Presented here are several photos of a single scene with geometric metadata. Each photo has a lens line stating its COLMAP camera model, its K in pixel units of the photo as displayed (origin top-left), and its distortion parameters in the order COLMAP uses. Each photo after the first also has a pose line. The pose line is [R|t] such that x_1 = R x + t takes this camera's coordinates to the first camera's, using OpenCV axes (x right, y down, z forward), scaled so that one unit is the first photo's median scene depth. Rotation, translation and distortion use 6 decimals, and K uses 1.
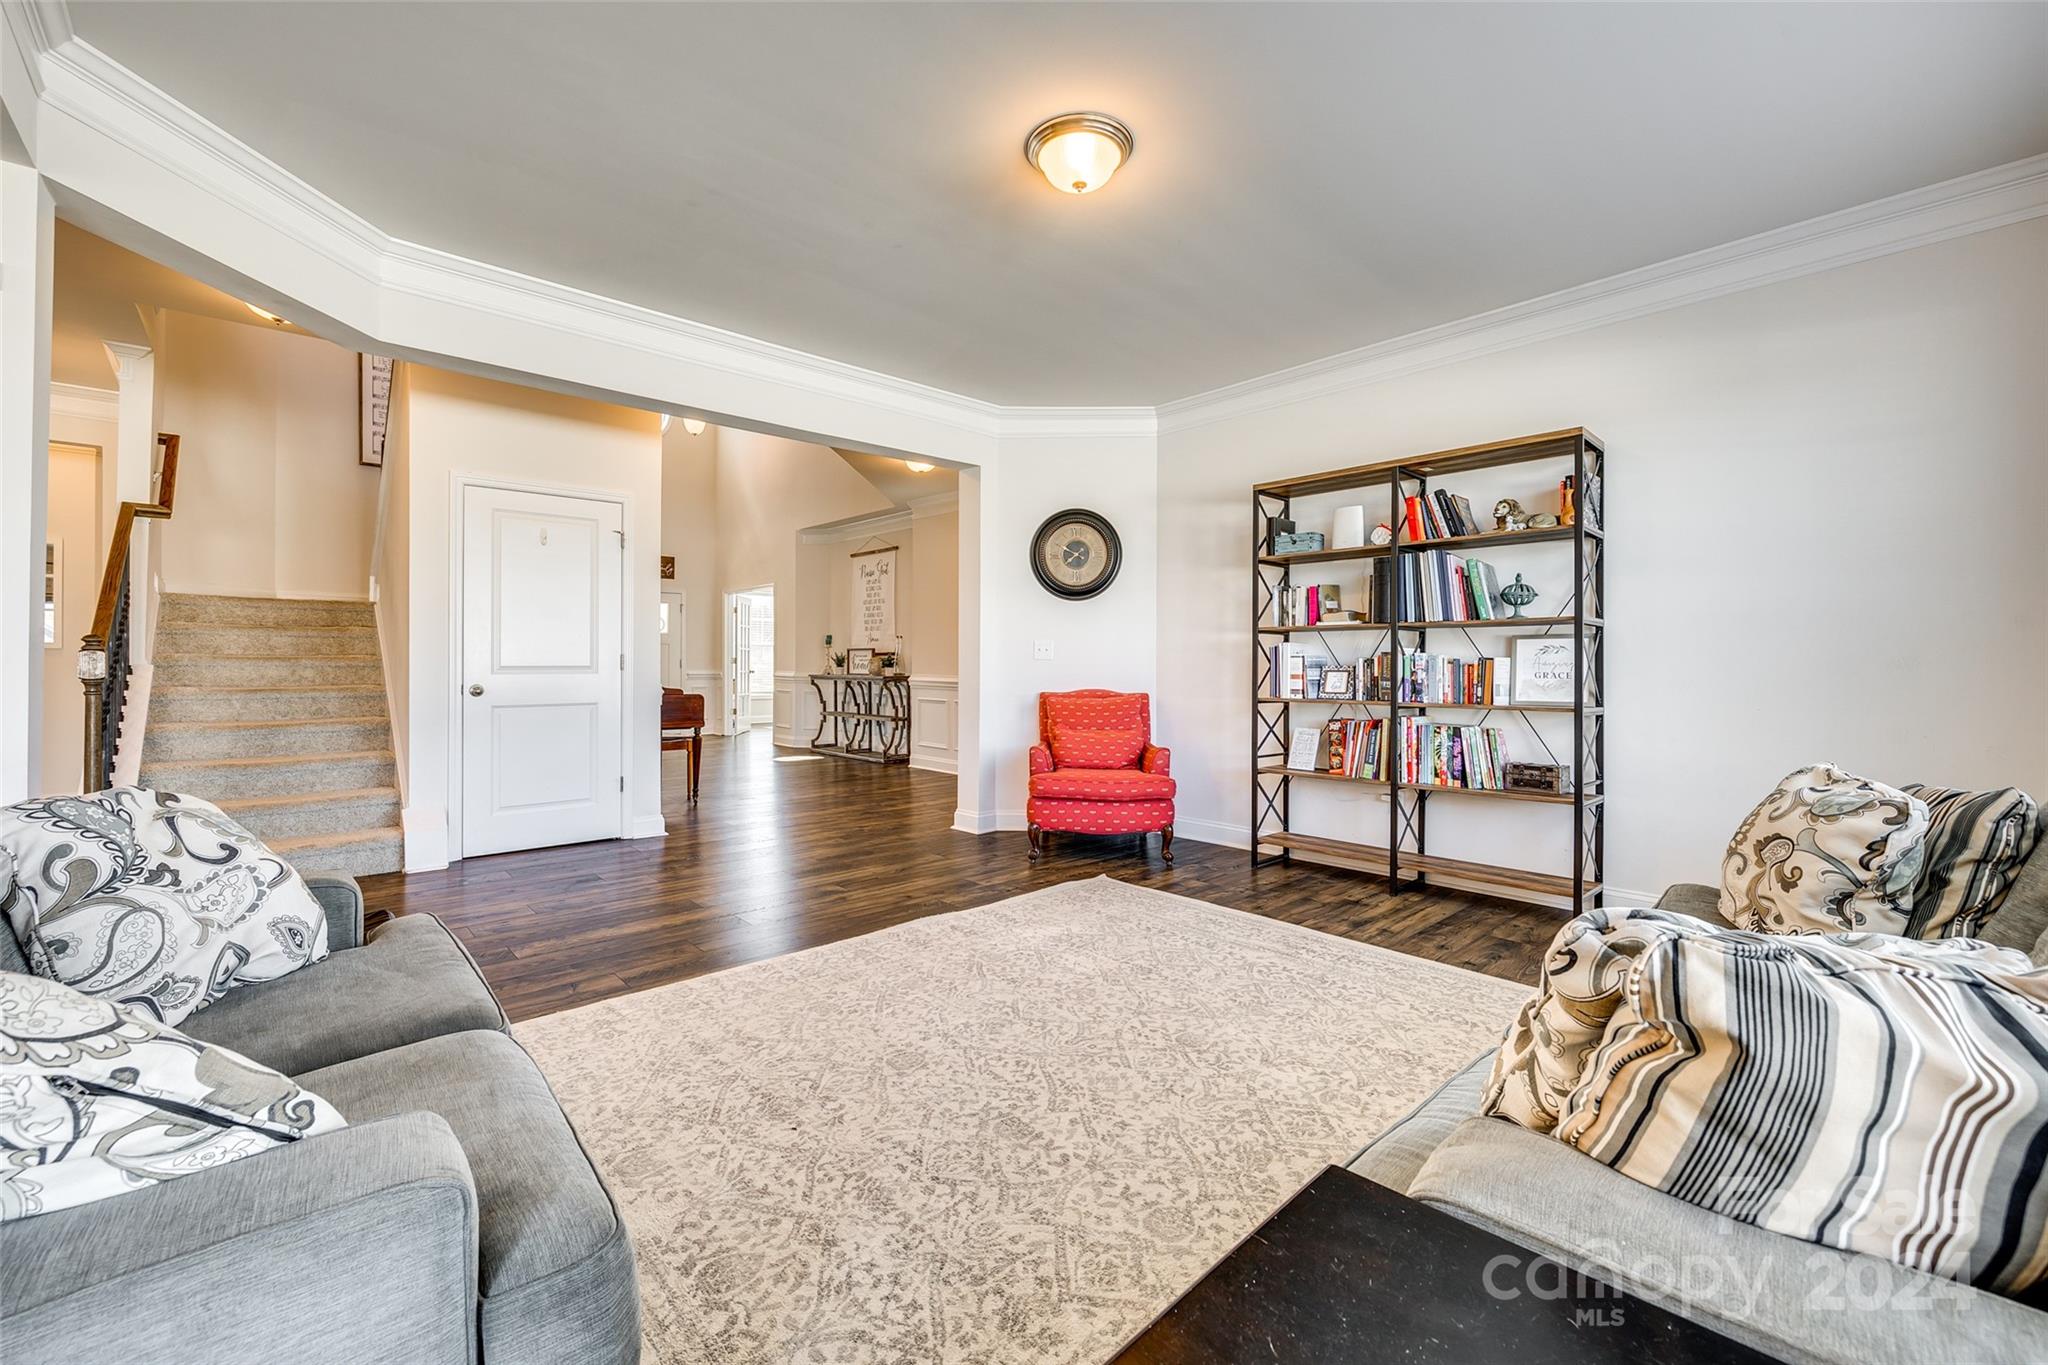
lens RADIAL K [[836.1, 0, 1029.4], [0, 836.1, 681.4], [0, 0, 1]] dist [0.001096, 0.000342]
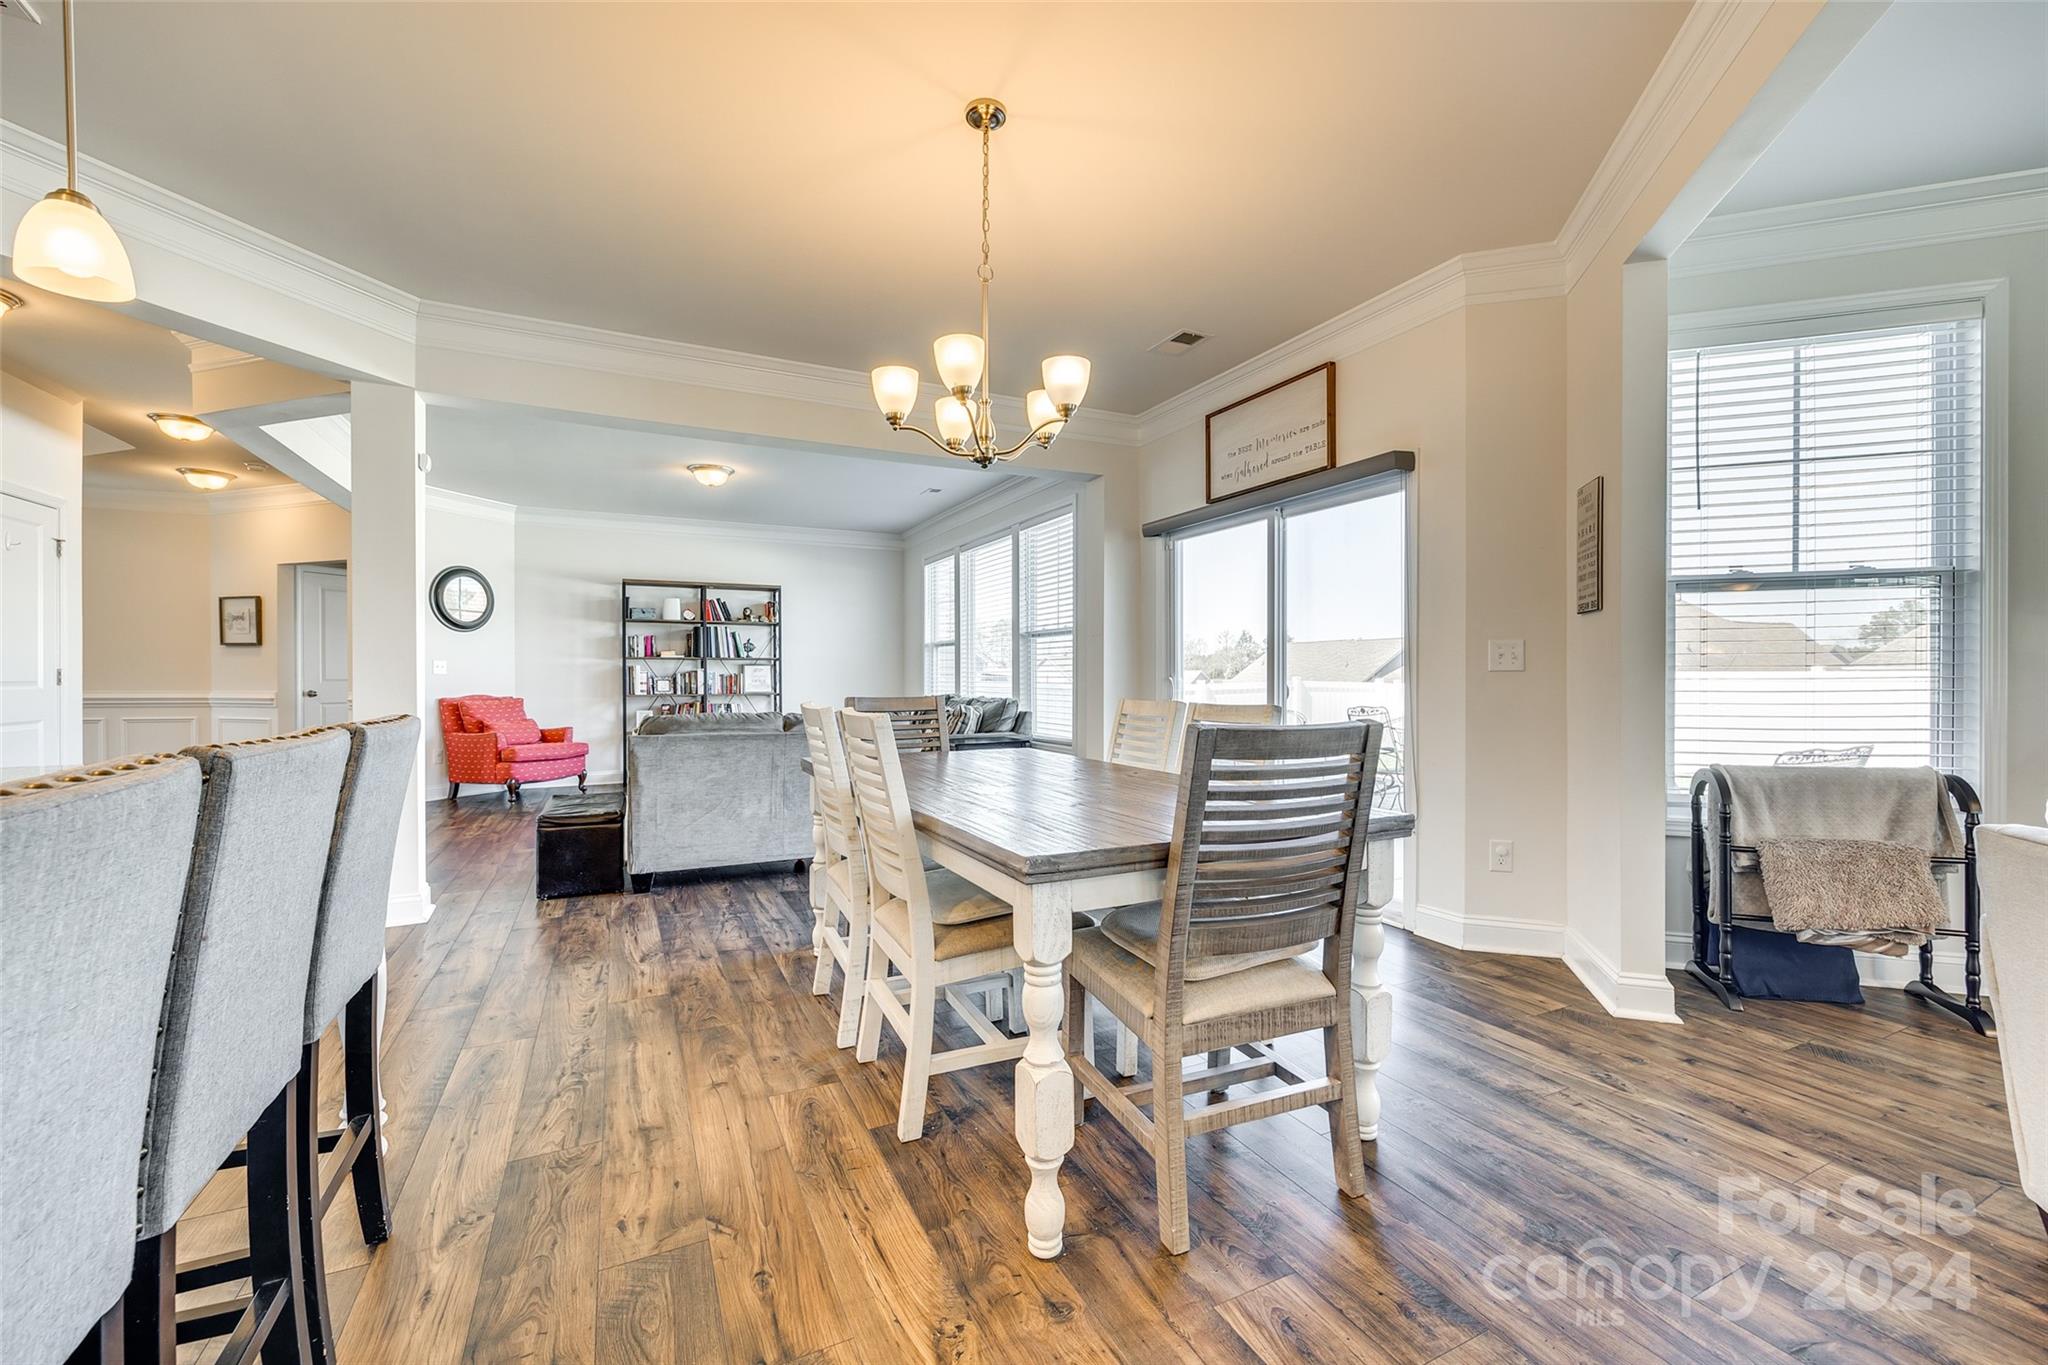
lens RADIAL K [[836.1, 0, 1029.4], [0, 836.1, 681.4], [0, 0, 1]] dist [0.001096, 0.000342]
pose [[0.286269, -0.011479, 0.958081, -1.487616], [0.021173, 0.999760, 0.005652, -0.002588], [-0.957915, 0.018667, 0.286443, -0.447291]]
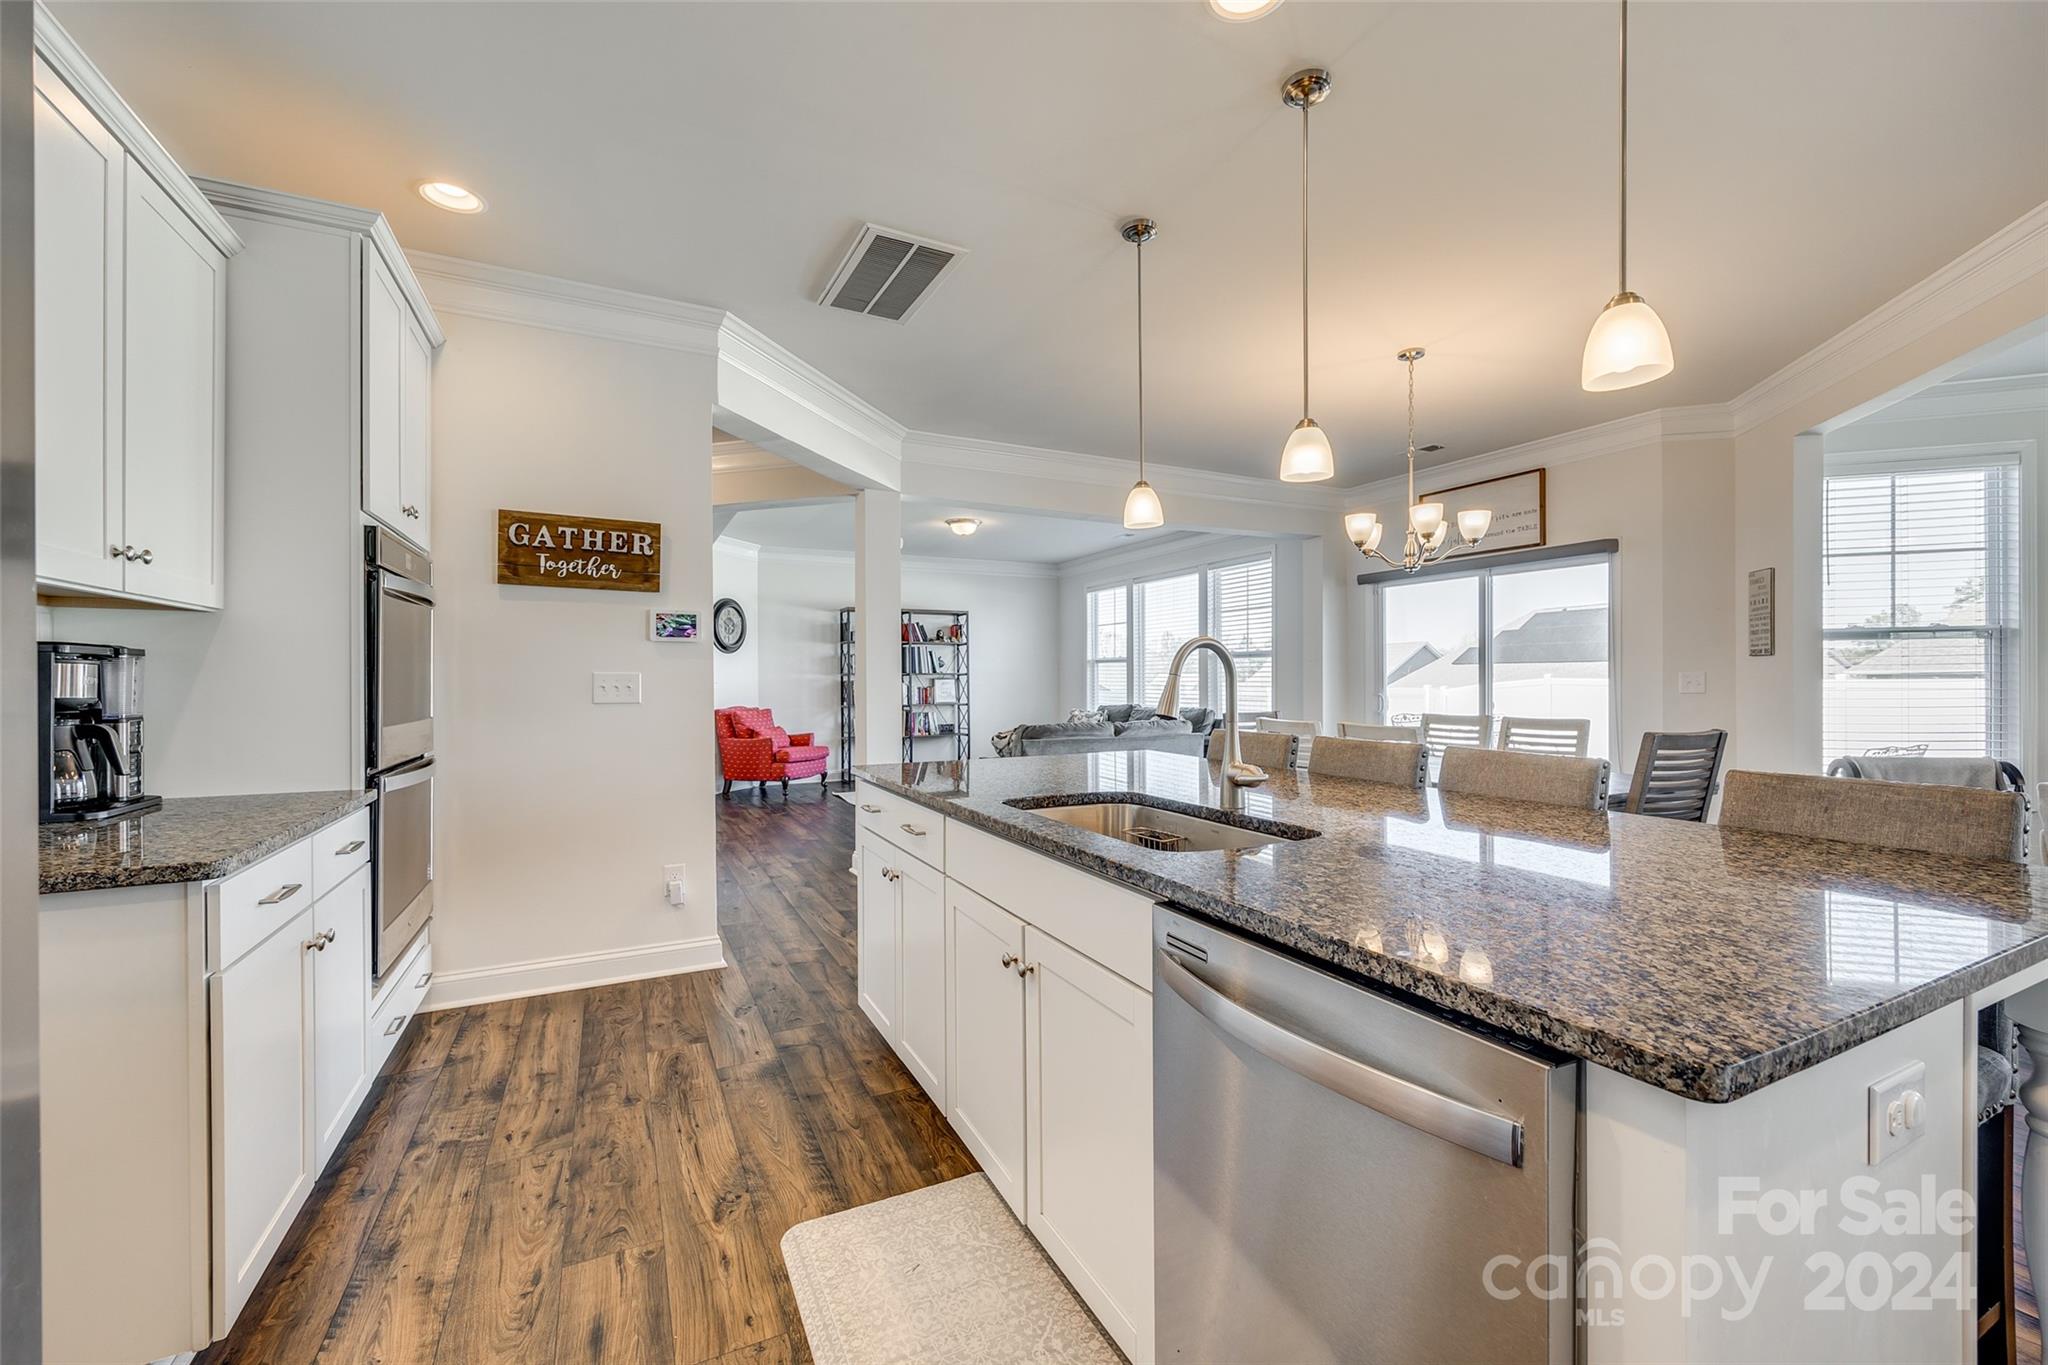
lens RADIAL K [[838.7, 0, 1031.3], [0, 838.7, 679.4], [0, 0, 1]] dist [0.000004, -0.000096]
pose [[0.281660, -0.006400, 0.959493, -2.018384], [0.024355, 0.999703, -0.000481, -0.043252], [-0.959205, 0.023504, 0.281732, -0.066609]]
